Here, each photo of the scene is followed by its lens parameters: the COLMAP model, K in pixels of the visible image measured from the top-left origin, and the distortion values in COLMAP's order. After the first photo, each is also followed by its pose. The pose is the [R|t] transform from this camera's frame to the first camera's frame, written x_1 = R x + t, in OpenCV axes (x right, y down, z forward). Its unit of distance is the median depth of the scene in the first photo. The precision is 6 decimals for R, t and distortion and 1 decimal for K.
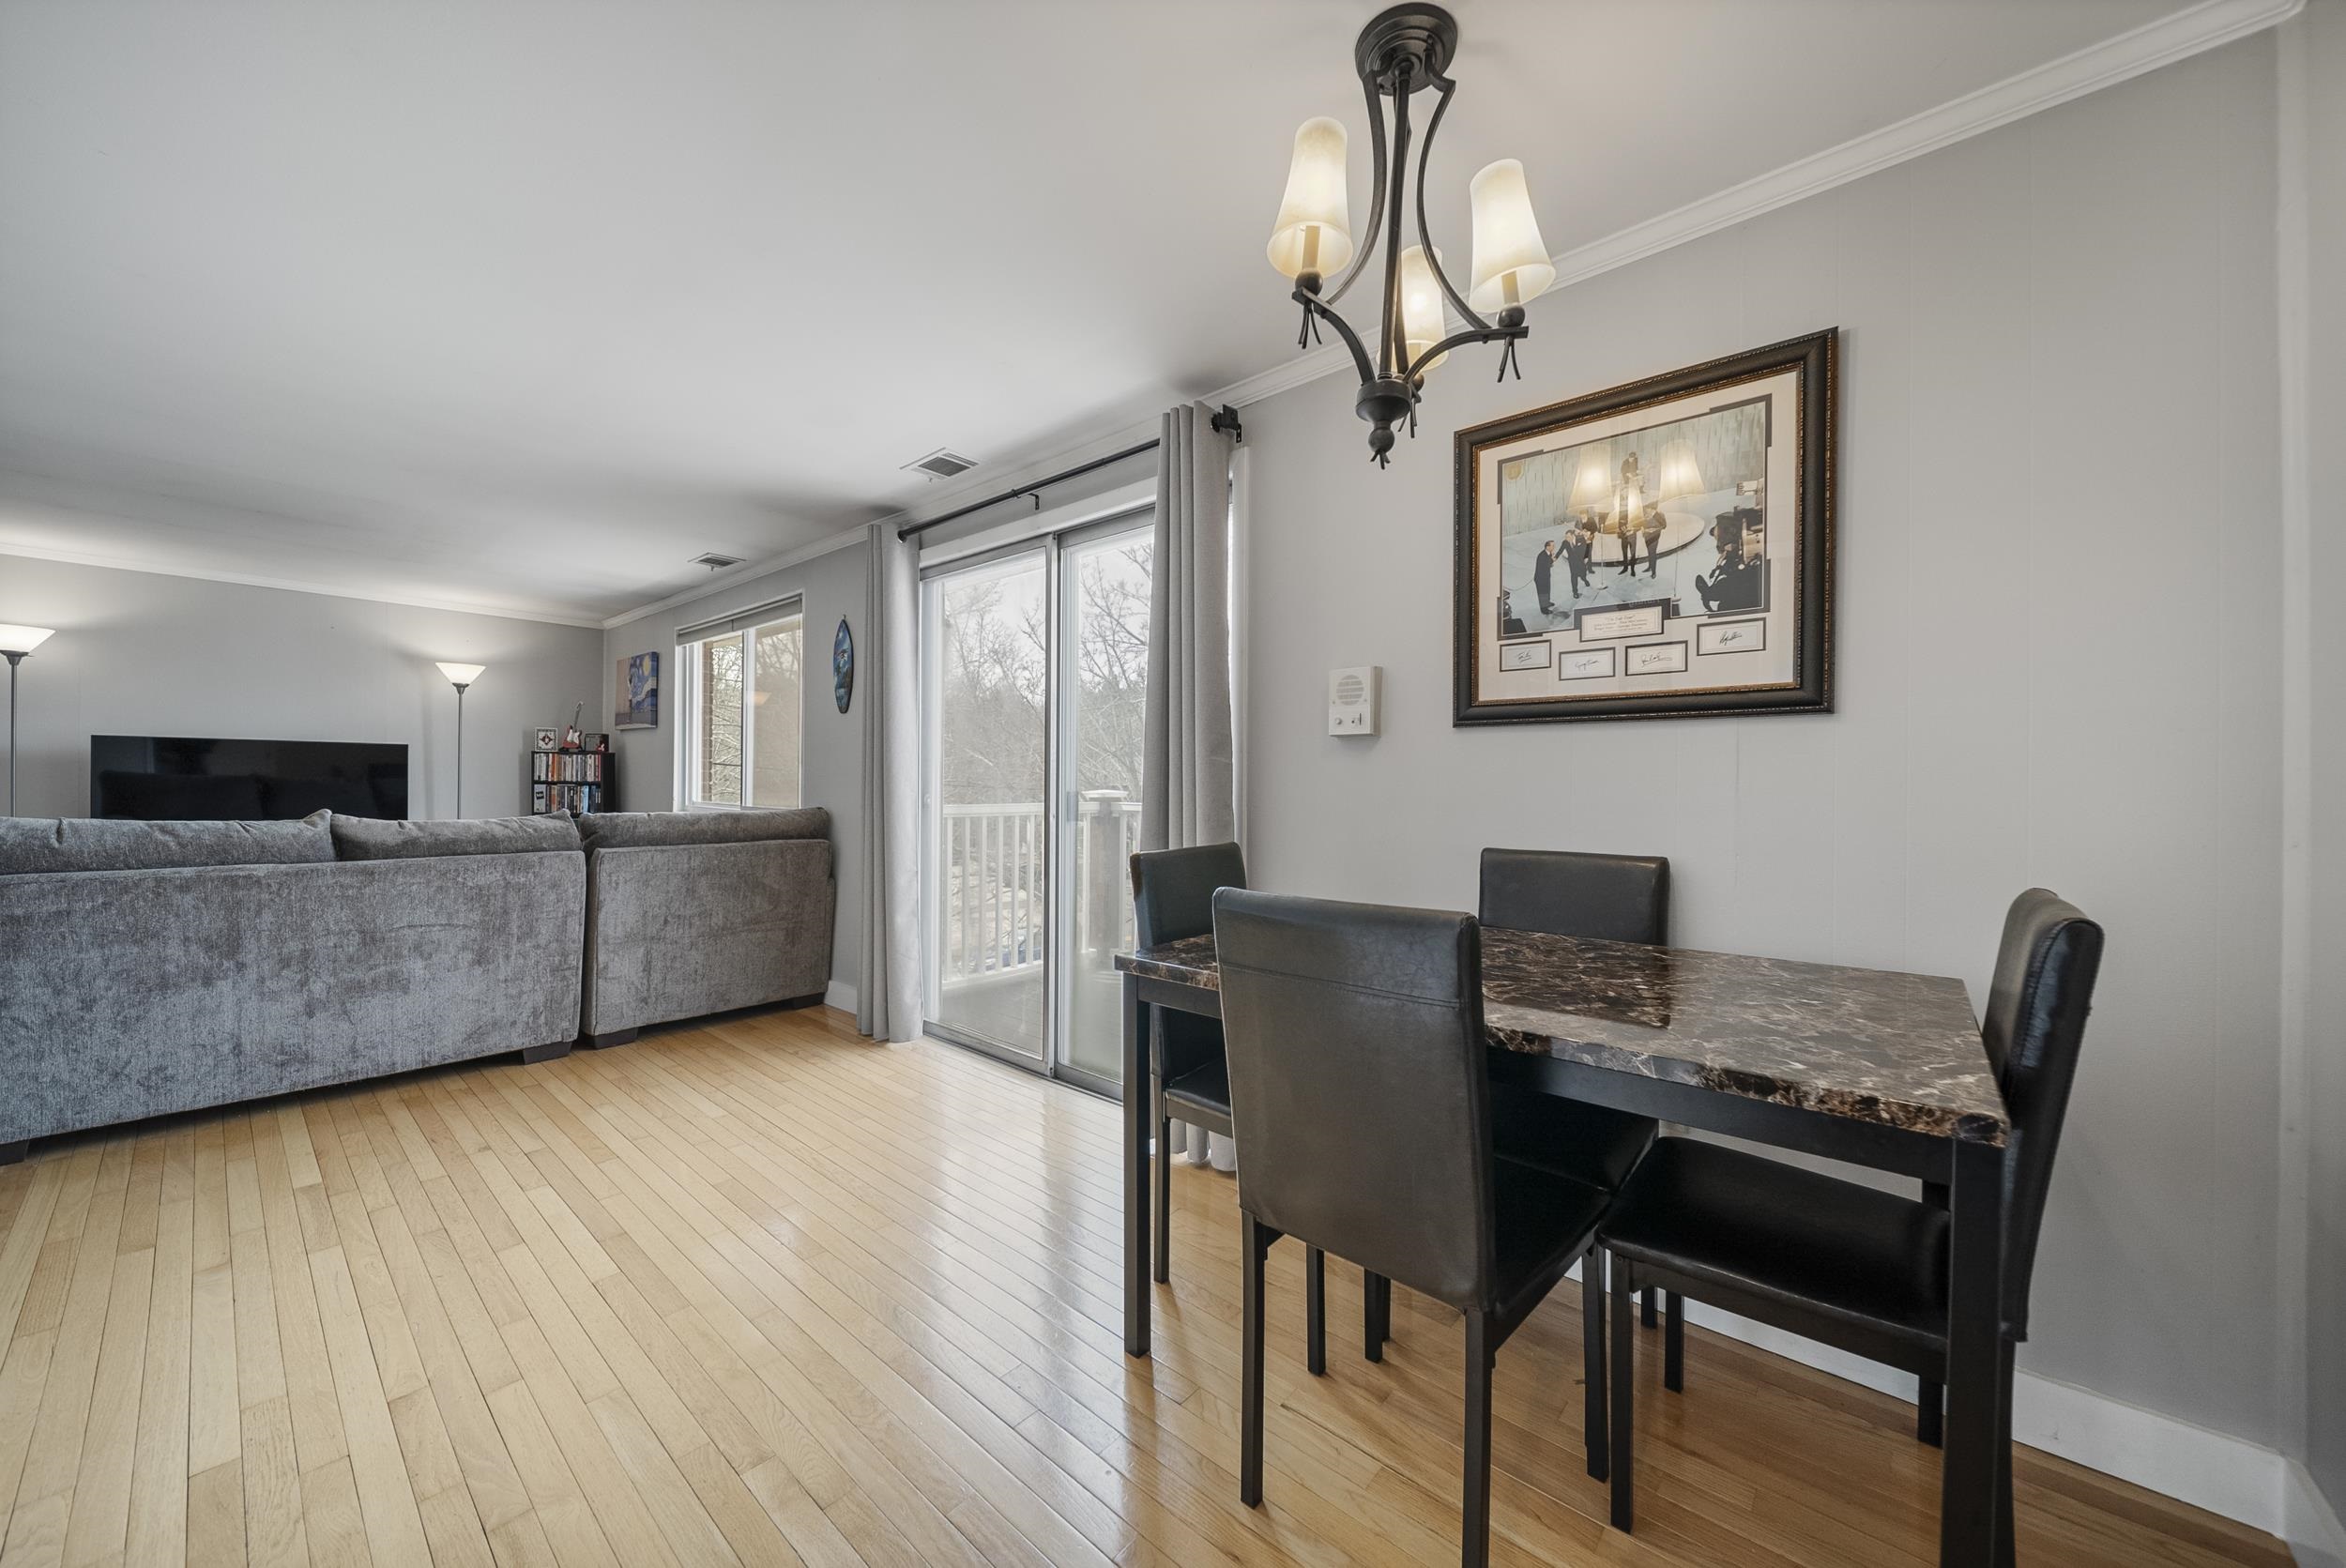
lens RADIAL K [[840.9, 0, 1171.1], [0, 840.9, 786.8], [0, 0, 1]] dist [0.001975, -0.001821]
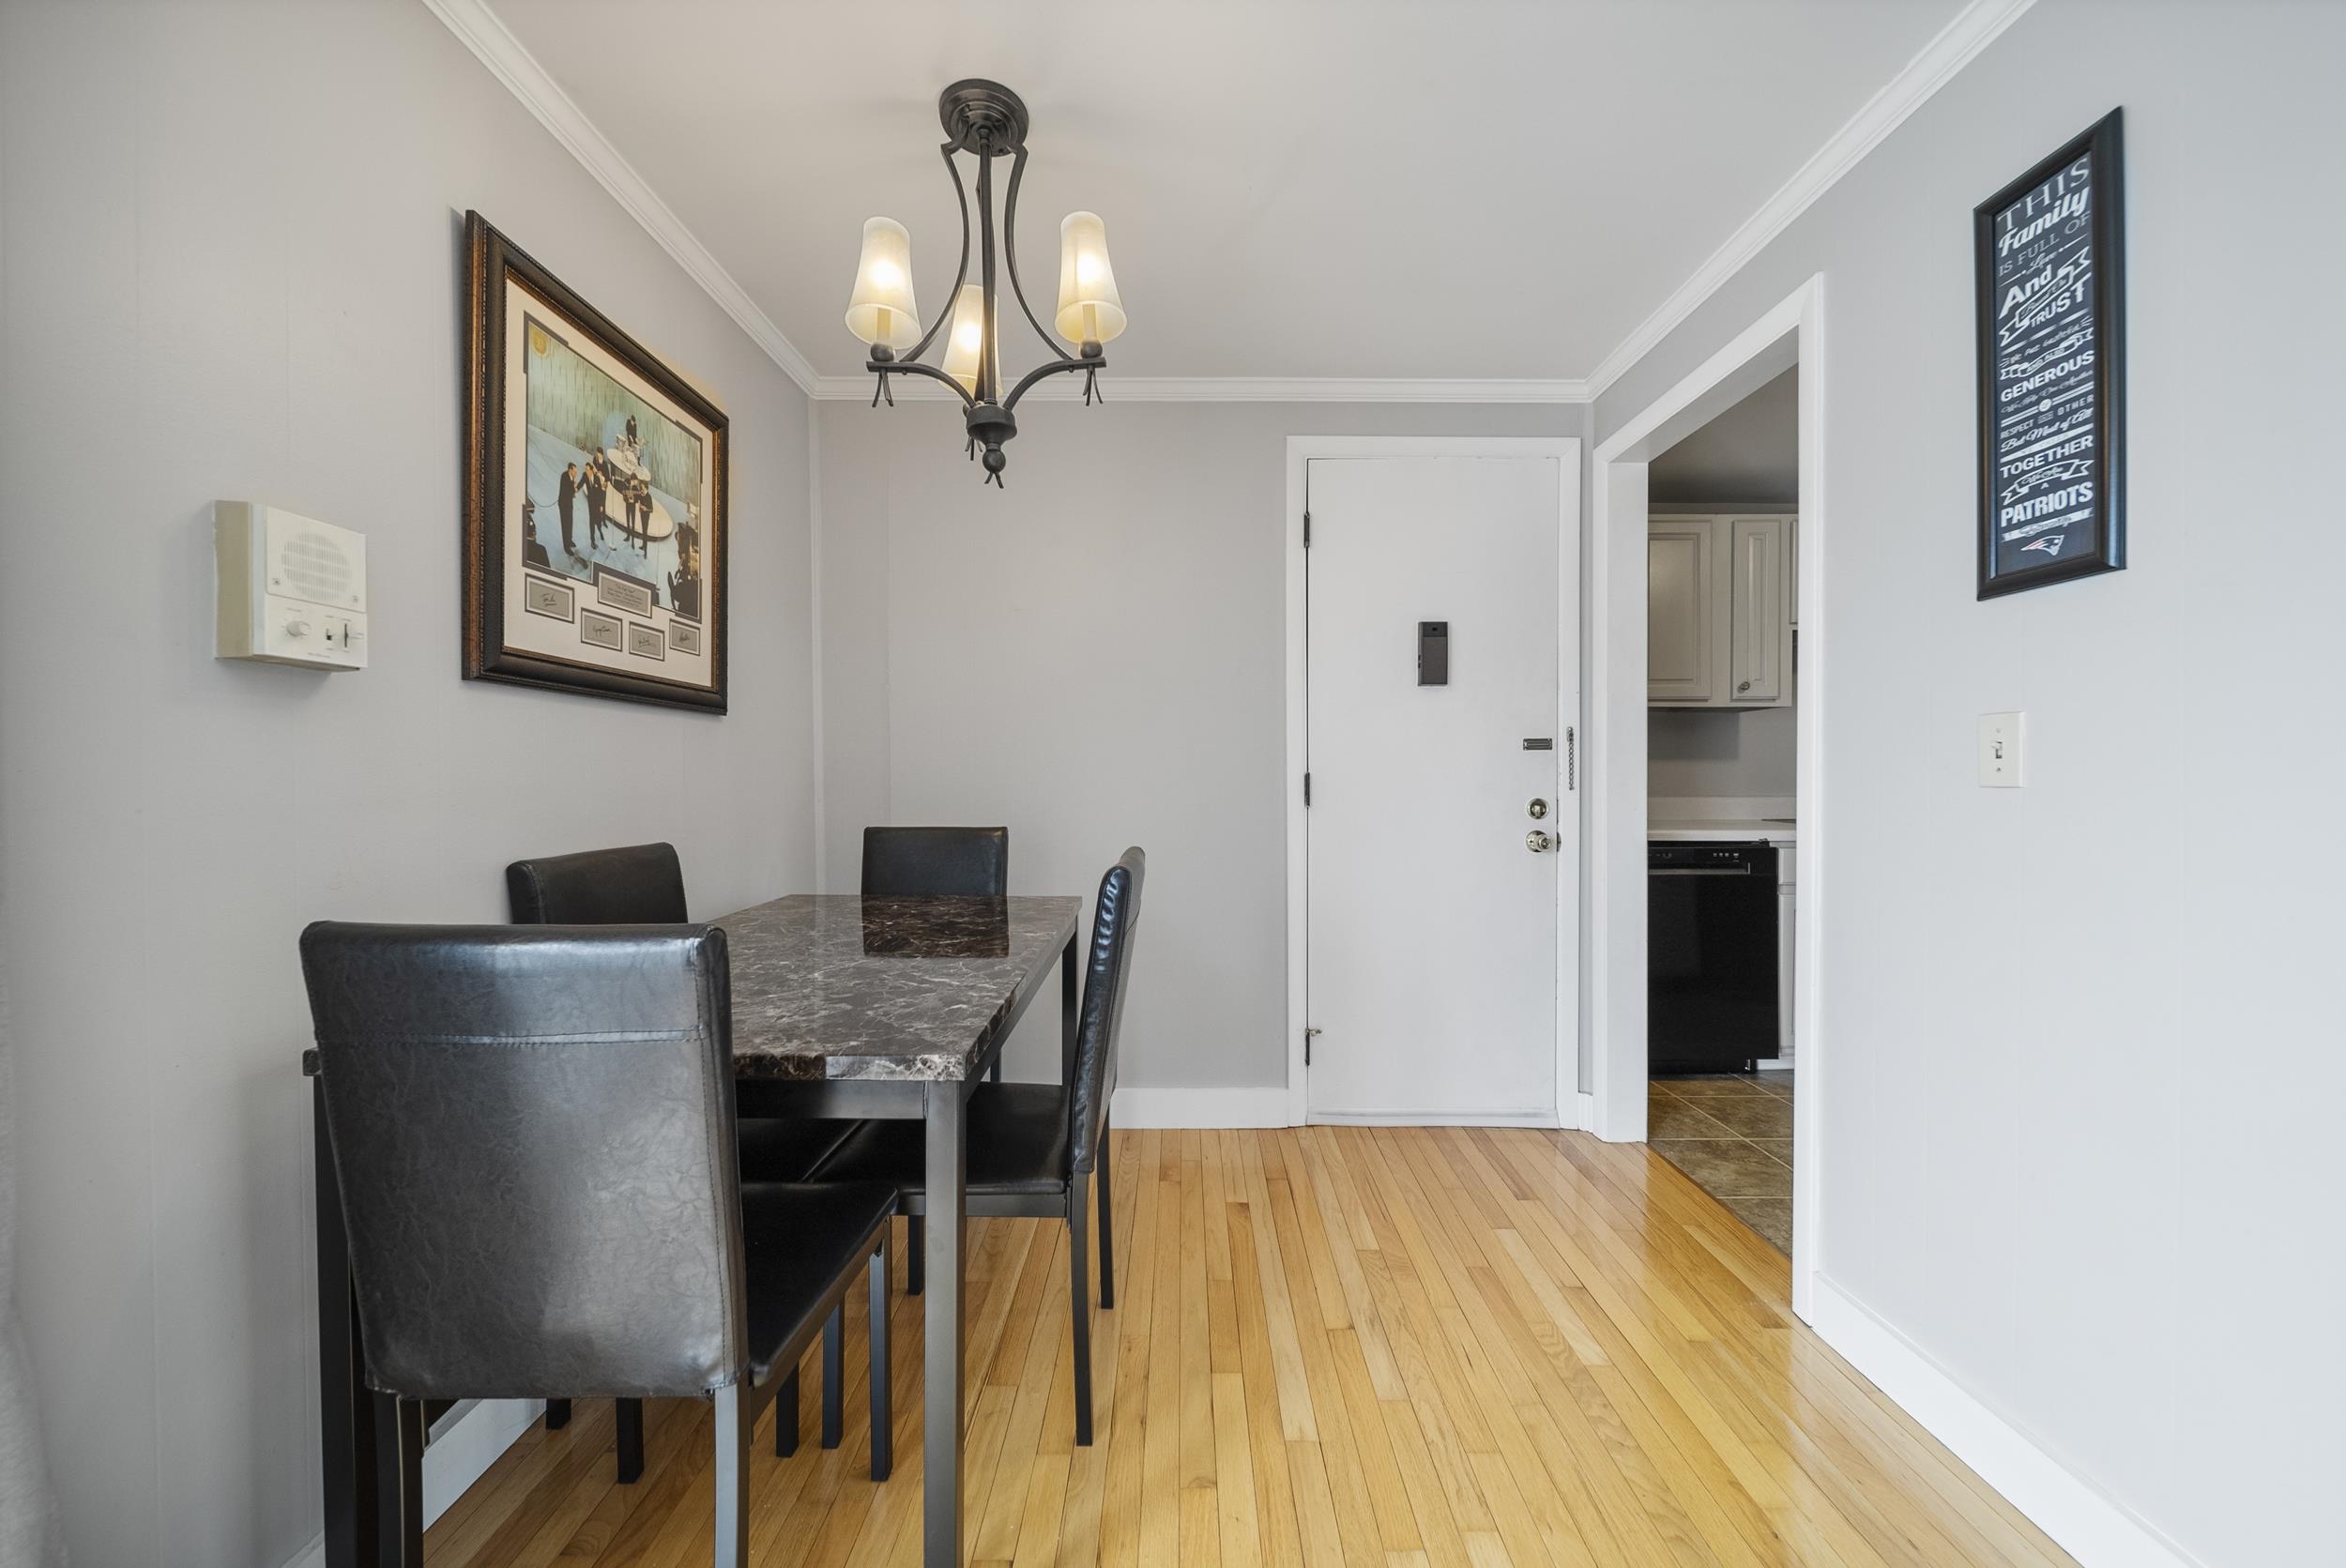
lens RADIAL K [[840.9, 0, 1171.1], [0, 840.9, 786.8], [0, 0, 1]] dist [0.001975, -0.001821]
pose [[-0.656139, -0.015852, 0.754474, -0.574677], [-0.001289, 0.999801, 0.019886, -0.004736], [-0.754639, 0.012075, -0.656029, 1.207454]]
